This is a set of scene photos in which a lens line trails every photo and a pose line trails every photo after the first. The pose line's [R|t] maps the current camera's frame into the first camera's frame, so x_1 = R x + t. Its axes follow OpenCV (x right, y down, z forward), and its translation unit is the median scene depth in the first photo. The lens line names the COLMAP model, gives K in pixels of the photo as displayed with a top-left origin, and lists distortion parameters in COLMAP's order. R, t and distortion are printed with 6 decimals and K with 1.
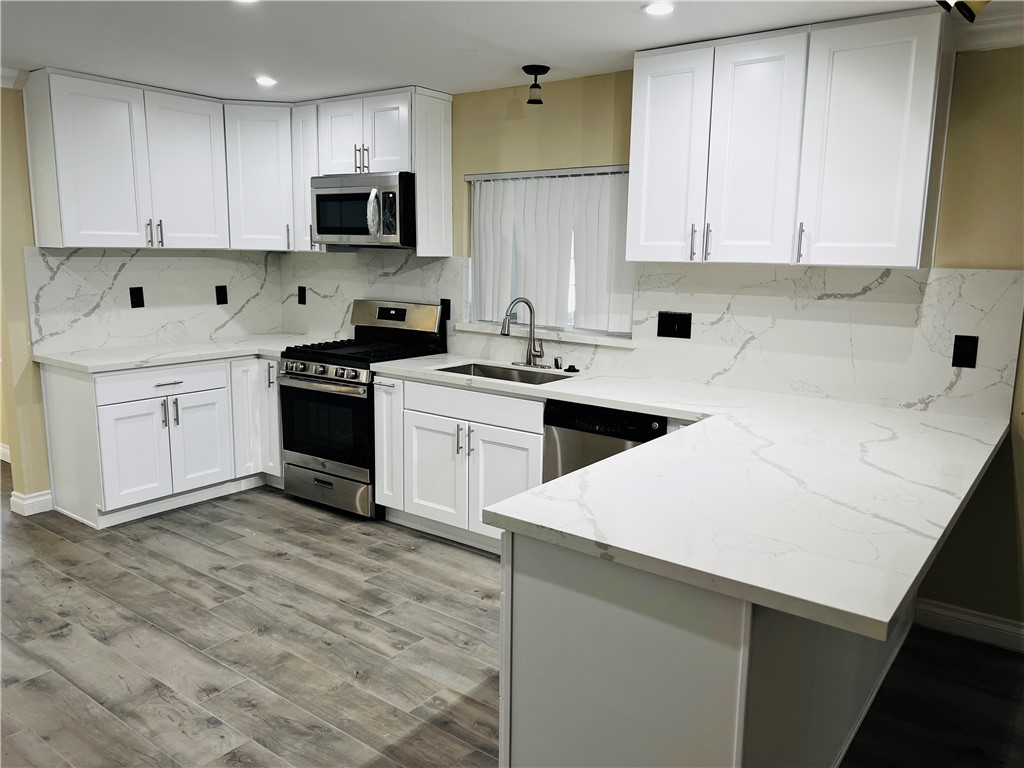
lens RADIAL K [[766.9, 0, 521.7], [0, 766.9, 382.7], [0, 0, 1]] dist [0.068506, -0.082678]
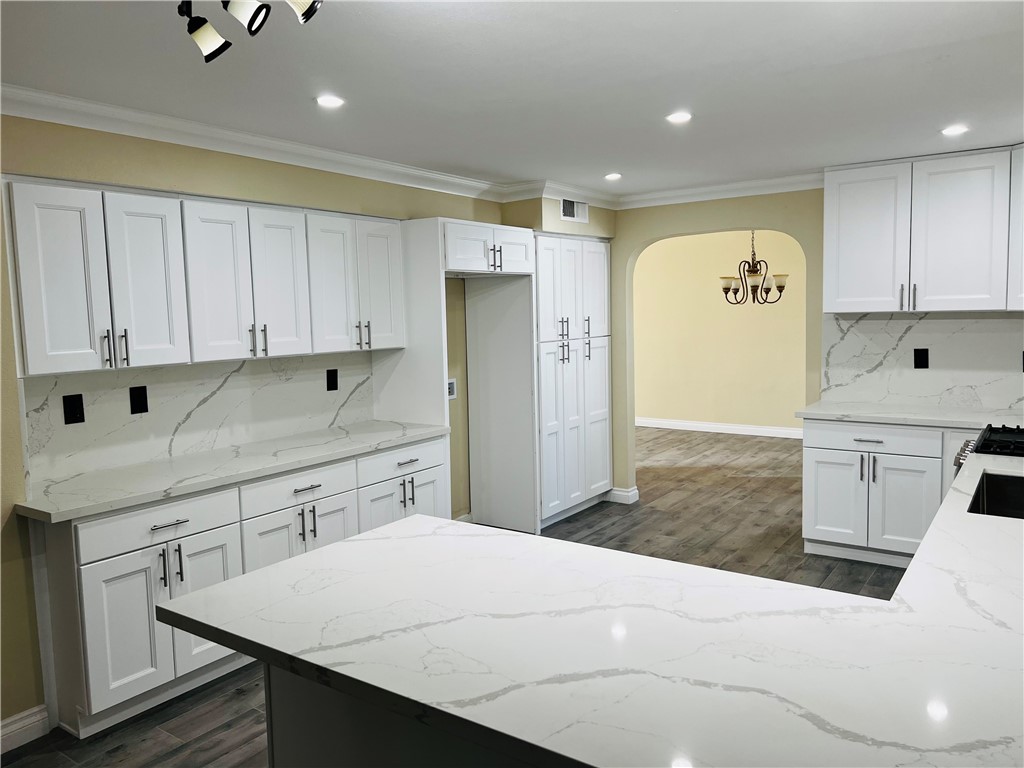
lens RADIAL K [[766.9, 0, 514.3], [0, 766.9, 384.8], [0, 0, 1]] dist [0.068506, -0.082678]
pose [[0.028523, 0.085168, -0.995958, 0.589938], [-0.146995, 0.985889, 0.080097, -0.090066], [0.988726, 0.144117, 0.040640, 0.491274]]
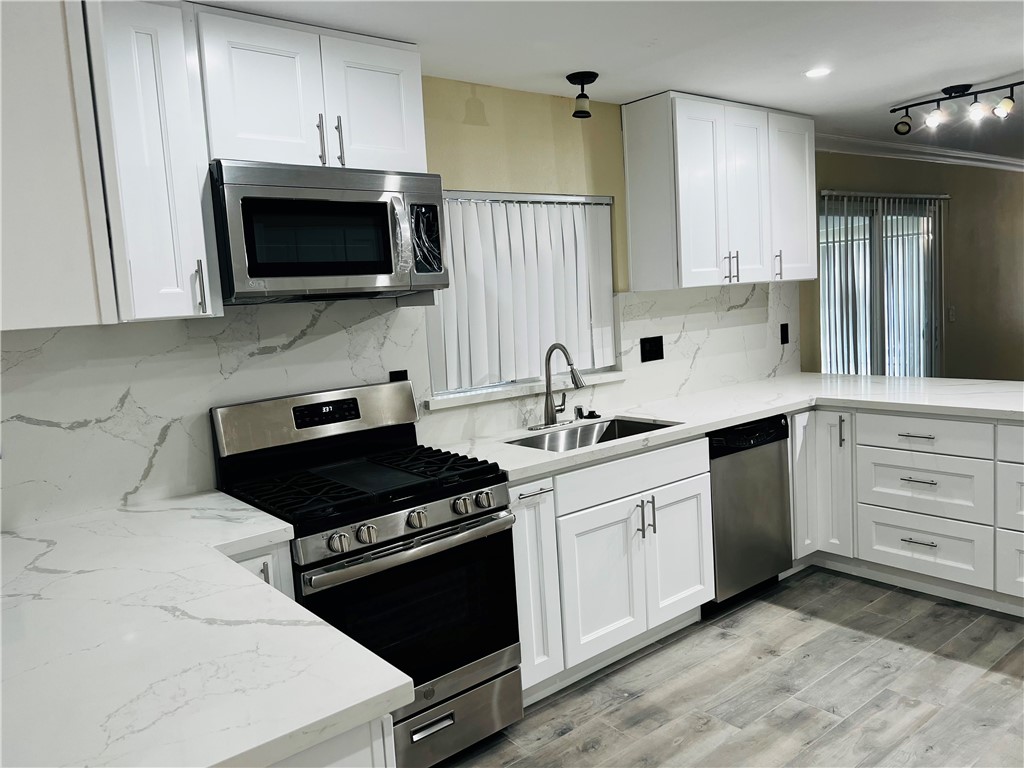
lens RADIAL K [[766.9, 0, 521.3], [0, 766.9, 380.3], [0, 0, 1]] dist [0.068506, -0.082678]
pose [[0.241866, -0.137572, 0.960508, -0.789141], [0.229993, 0.969816, 0.080990, -0.145376], [-0.942658, 0.201321, 0.266206, 0.810029]]
